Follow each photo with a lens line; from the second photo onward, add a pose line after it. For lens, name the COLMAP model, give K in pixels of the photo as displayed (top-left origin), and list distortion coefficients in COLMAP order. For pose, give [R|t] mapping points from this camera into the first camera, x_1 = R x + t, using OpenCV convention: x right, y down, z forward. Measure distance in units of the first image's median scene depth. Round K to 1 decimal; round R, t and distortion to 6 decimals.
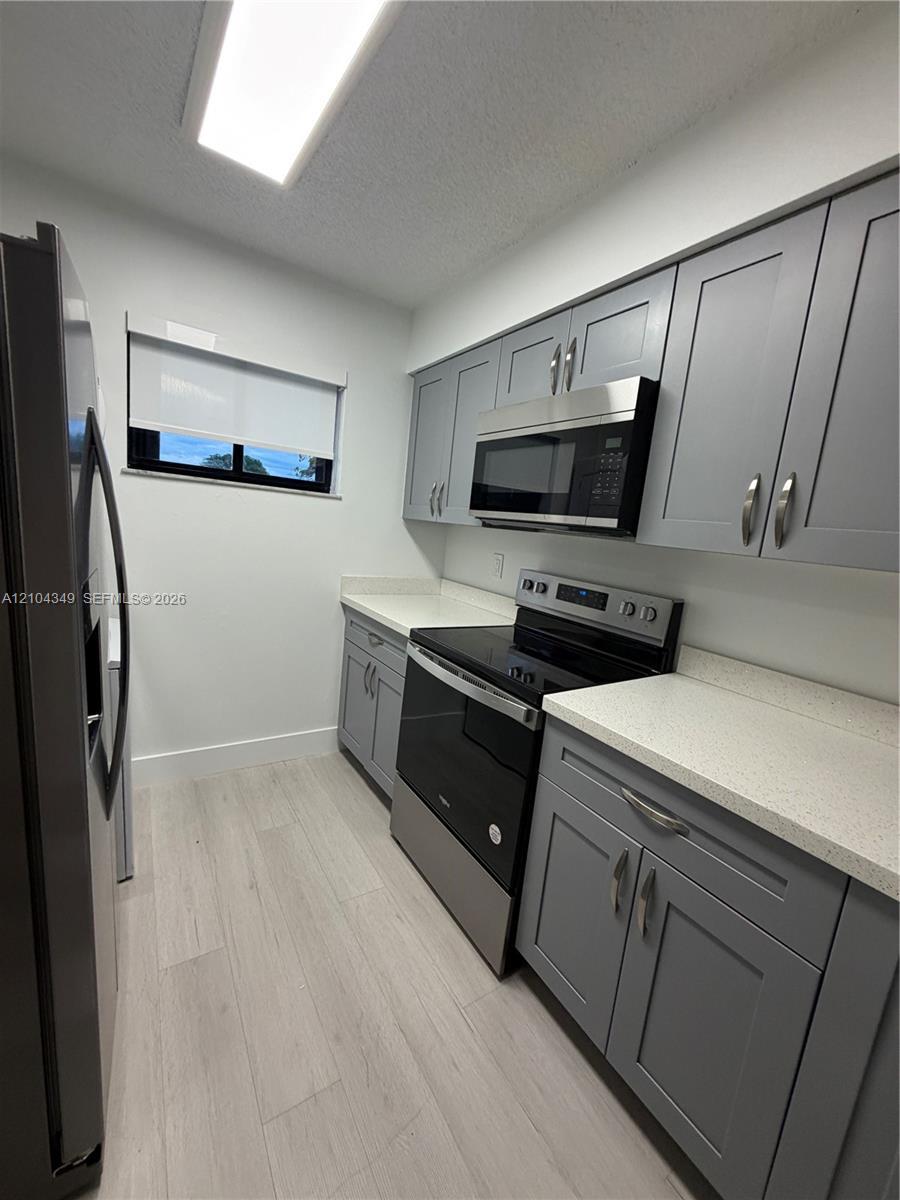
lens RADIAL K [[475.2, 0, 444.4], [0, 475.2, 596.4], [0, 0, 1]] dist [0.000414, -0.000130]
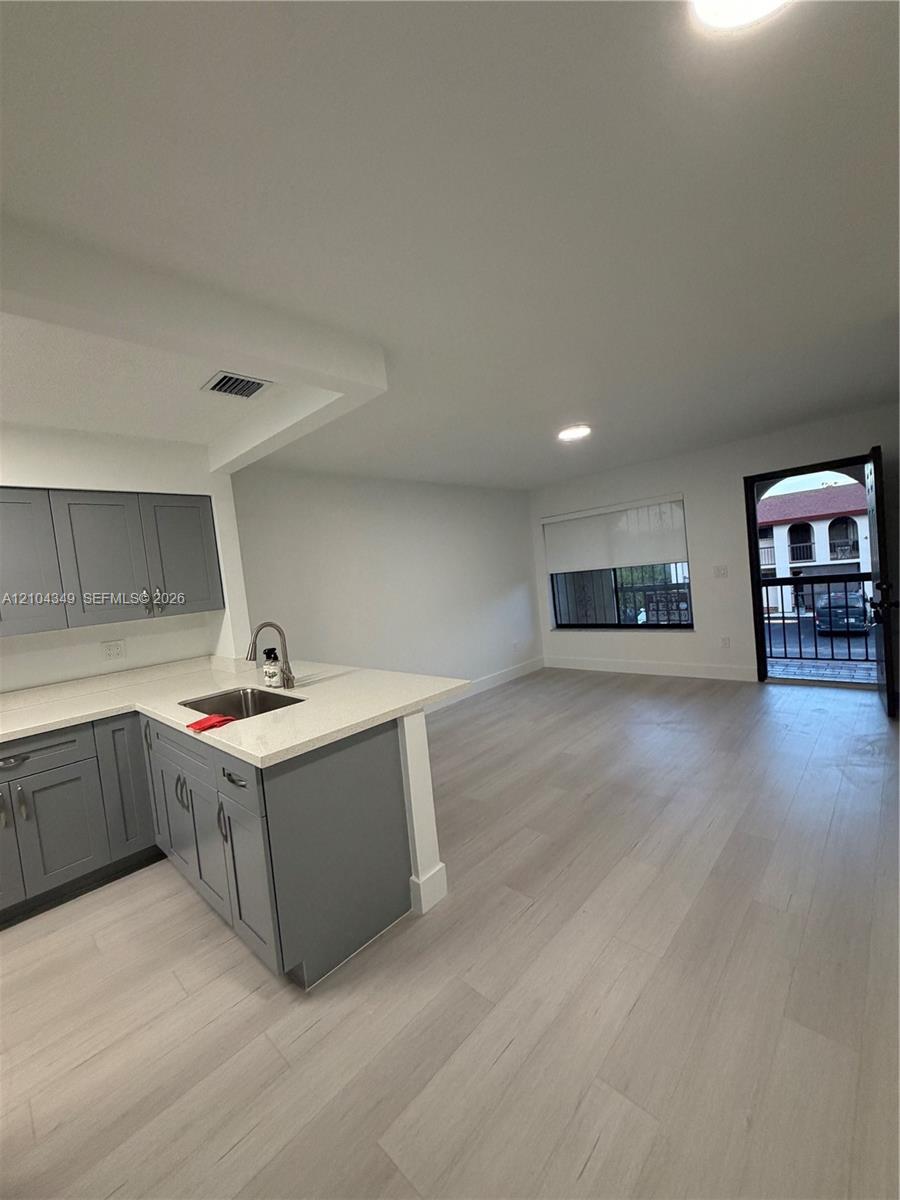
lens RADIAL K [[475.2, 0, 444.4], [0, 475.2, 596.4], [0, 0, 1]] dist [0.000414, -0.000130]
pose [[-0.238247, -0.128857, 0.962618, -1.889587], [0.226834, 0.956363, 0.184161, -0.193615], [-0.944344, 0.262230, -0.198621, -0.584804]]
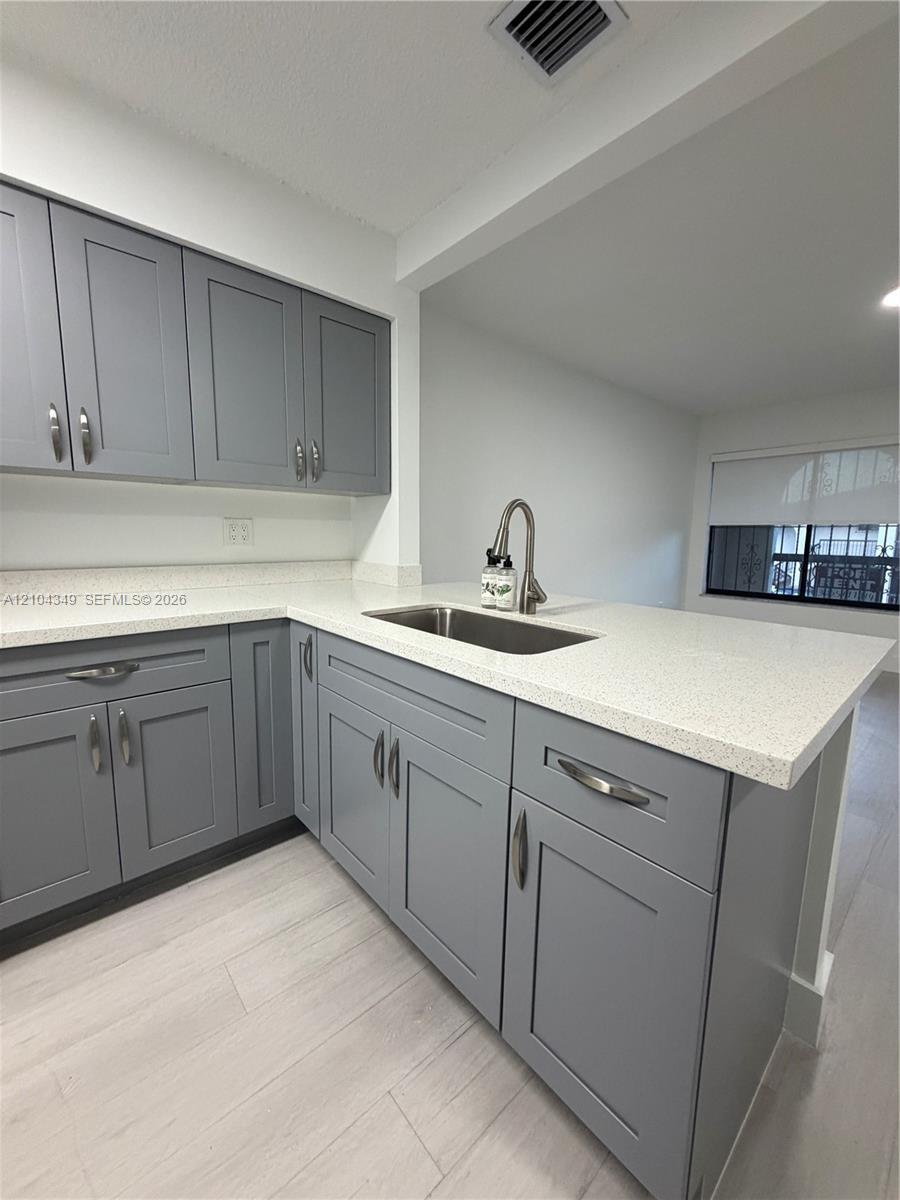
lens RADIAL K [[475.2, 0, 444.4], [0, 475.2, 596.4], [0, 0, 1]] dist [0.000414, -0.000130]
pose [[-0.142985, -0.239047, 0.960423, -0.846773], [0.126304, 0.958052, 0.257261, 0.041357], [-0.981633, 0.158090, -0.106794, 0.200767]]
